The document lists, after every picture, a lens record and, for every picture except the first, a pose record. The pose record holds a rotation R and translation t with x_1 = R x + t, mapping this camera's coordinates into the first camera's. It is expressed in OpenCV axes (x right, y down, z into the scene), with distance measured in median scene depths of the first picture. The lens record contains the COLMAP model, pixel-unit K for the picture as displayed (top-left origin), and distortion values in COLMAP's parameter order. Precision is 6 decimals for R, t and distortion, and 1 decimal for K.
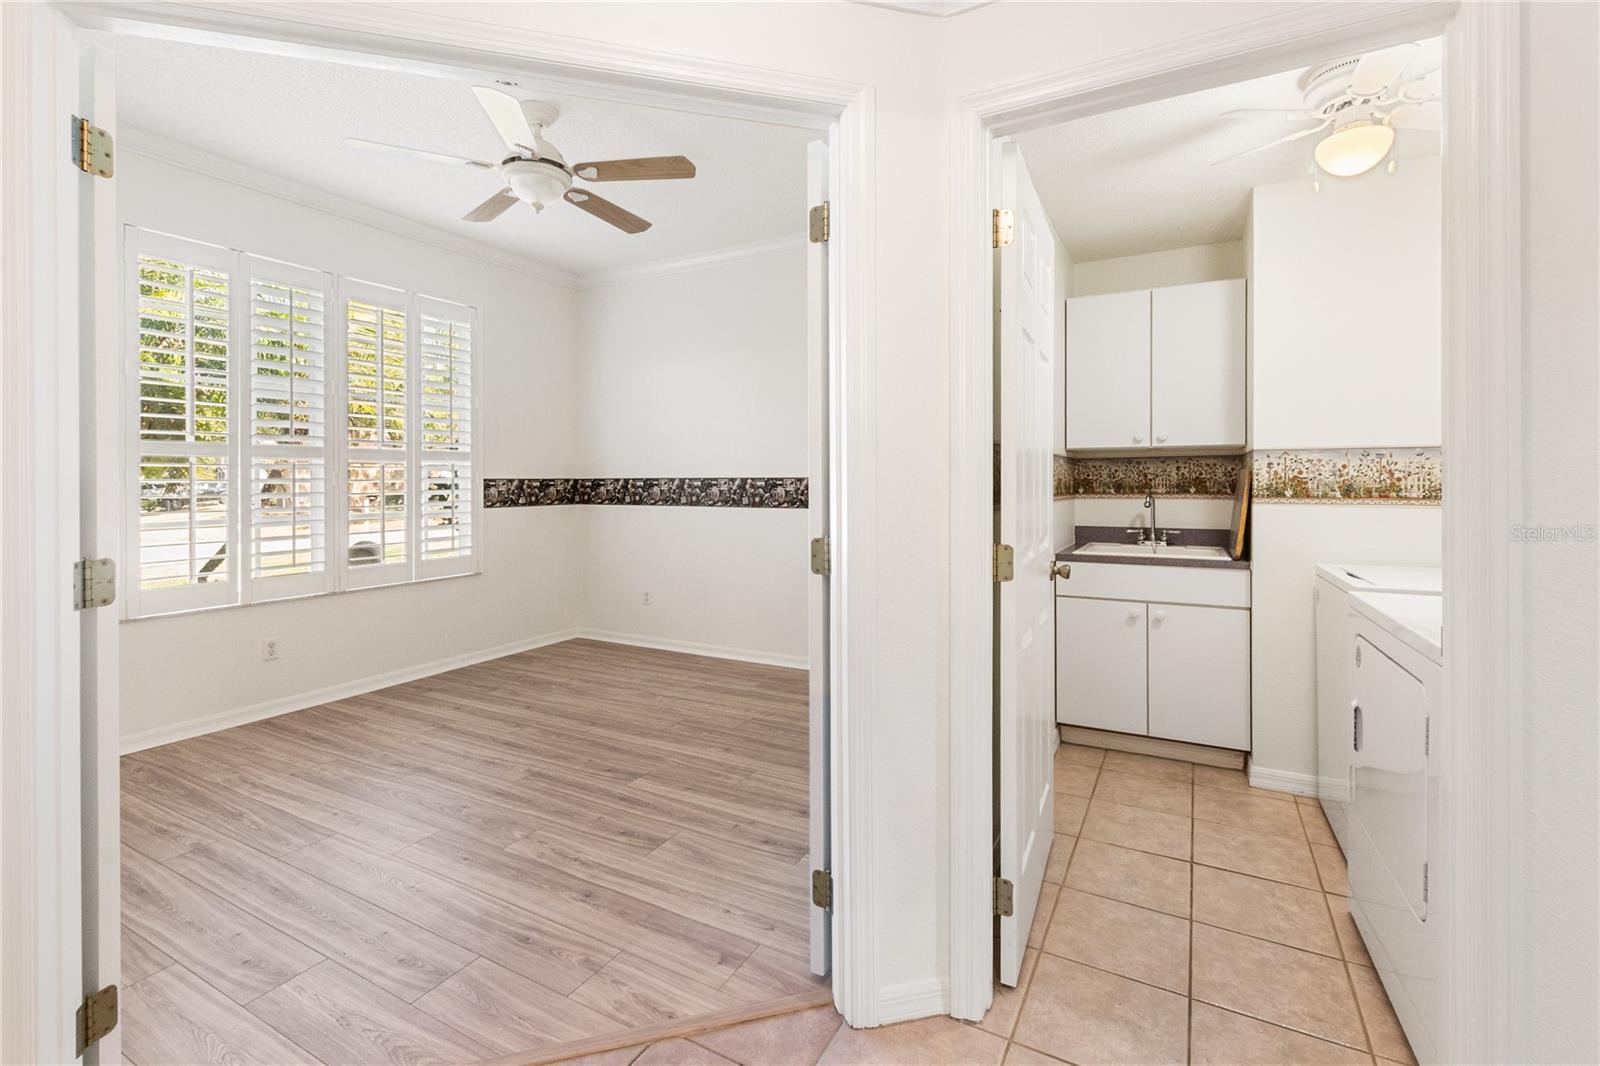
lens RADIAL K [[707.0, 0, 794.4], [0, 707.0, 506.0], [0, 0, 1]] dist [0.002961, 0.000396]
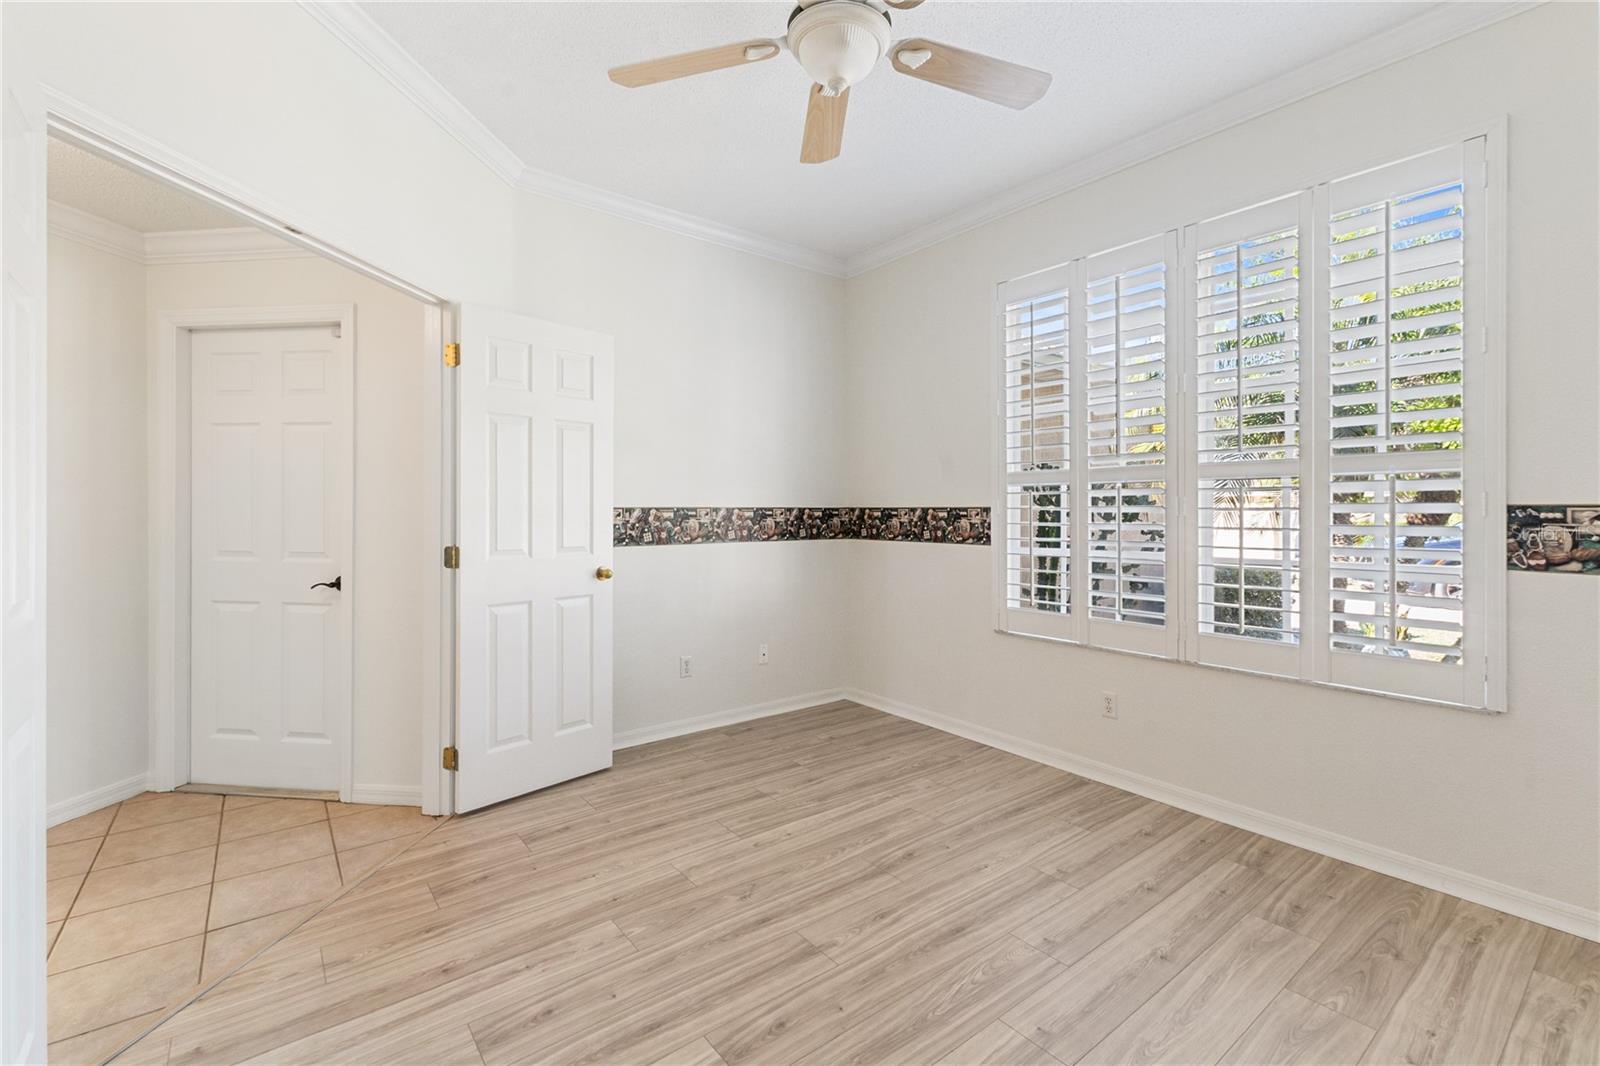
lens RADIAL K [[707.0, 0, 794.4], [0, 707.0, 506.0], [0, 0, 1]] dist [0.002961, 0.000396]
pose [[-0.400306, -0.003859, -0.916374, 0.416159], [-0.034052, 0.999363, 0.010667, -0.072385], [0.915749, 0.035475, -0.400182, 2.038777]]
